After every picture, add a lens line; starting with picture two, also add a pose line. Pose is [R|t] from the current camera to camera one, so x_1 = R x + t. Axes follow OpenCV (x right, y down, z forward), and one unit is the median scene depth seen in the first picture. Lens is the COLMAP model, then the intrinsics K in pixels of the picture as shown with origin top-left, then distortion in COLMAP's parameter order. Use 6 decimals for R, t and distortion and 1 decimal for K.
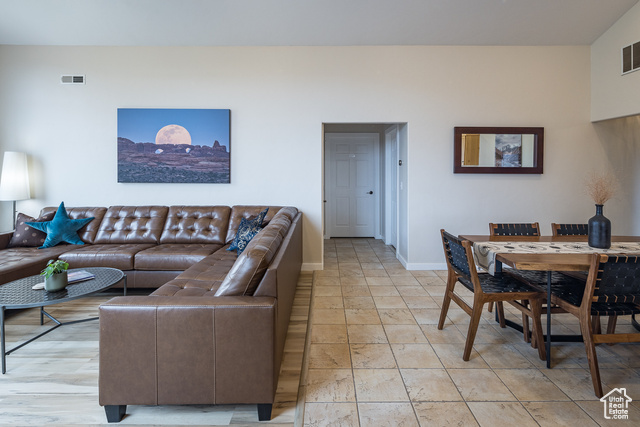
lens RADIAL K [[321.4, 0, 322.1], [0, 321.4, 170.3], [0, 0, 1]] dist [0.000830, -0.001273]
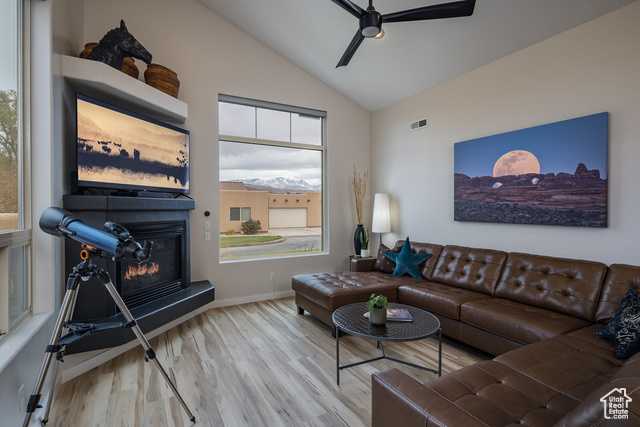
lens RADIAL K [[307.6, 0, 320.0], [0, 307.6, 213.5], [0, 0, 1]] dist [0.000155, -0.000196]
pose [[0.492354, 0.010647, -0.870330, -0.035261], [0.002982, 0.999899, 0.013919, 0.002333], [0.870390, -0.009448, 0.492273, 0.203806]]
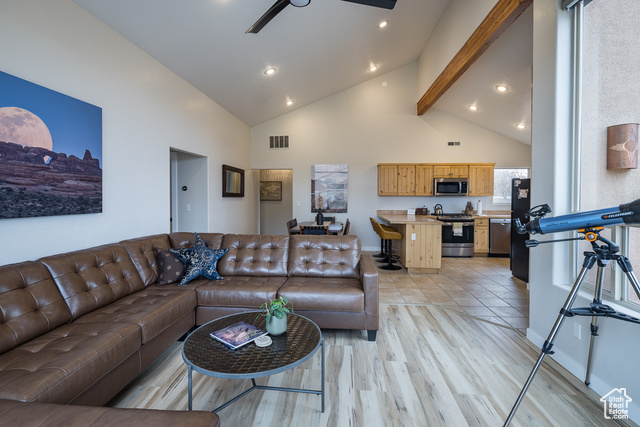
lens RADIAL K [[310.7, 0, 315.5], [0, 310.7, 202.2], [0, 0, 1]] dist [0.001433, 0.000061]
pose [[0.094017, -0.022073, 0.995326, -0.952748], [-0.000972, 0.999752, 0.022263, 0.001596], [-0.995570, -0.003061, 0.093972, 0.473409]]
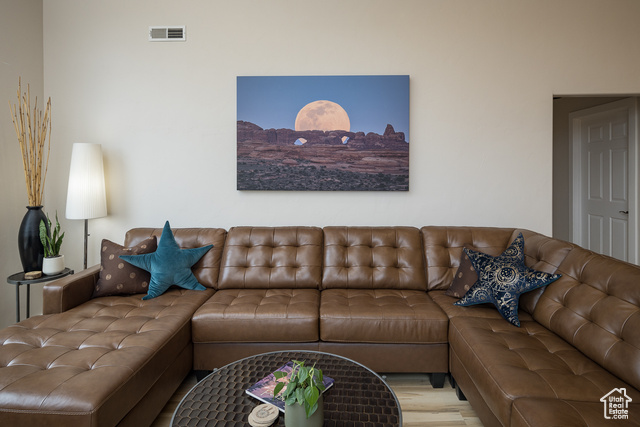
lens RADIAL K [[359.6, 0, 320.6], [0, 359.6, 174.5], [0, 0, 1]] dist [0.002682, 0.000354]
pose [[0.999514, -0.003839, -0.030942, -0.453474], [0.003923, 0.999989, 0.002631, 0.005117], [0.030931, -0.002751, 0.999518, 0.281796]]
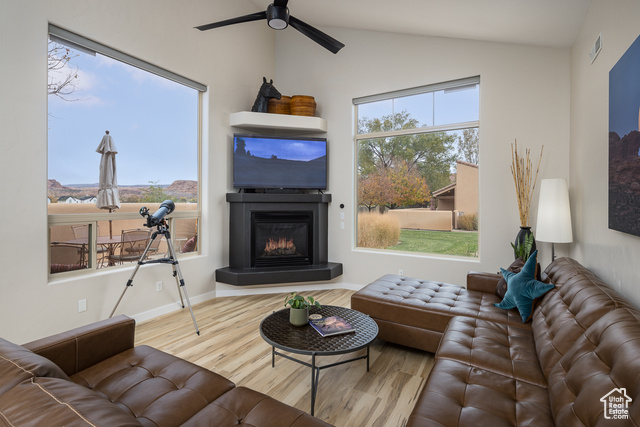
lens RADIAL K [[310.7, 0, 315.5], [0, 310.7, 202.2], [0, 0, 1]] dist [0.001433, 0.000061]
pose [[-0.508113, -0.001316, -0.861290, -0.025653], [-0.005615, 0.999983, 0.001785, 0.000024], [0.861272, 0.005743, -0.508111, 0.878703]]
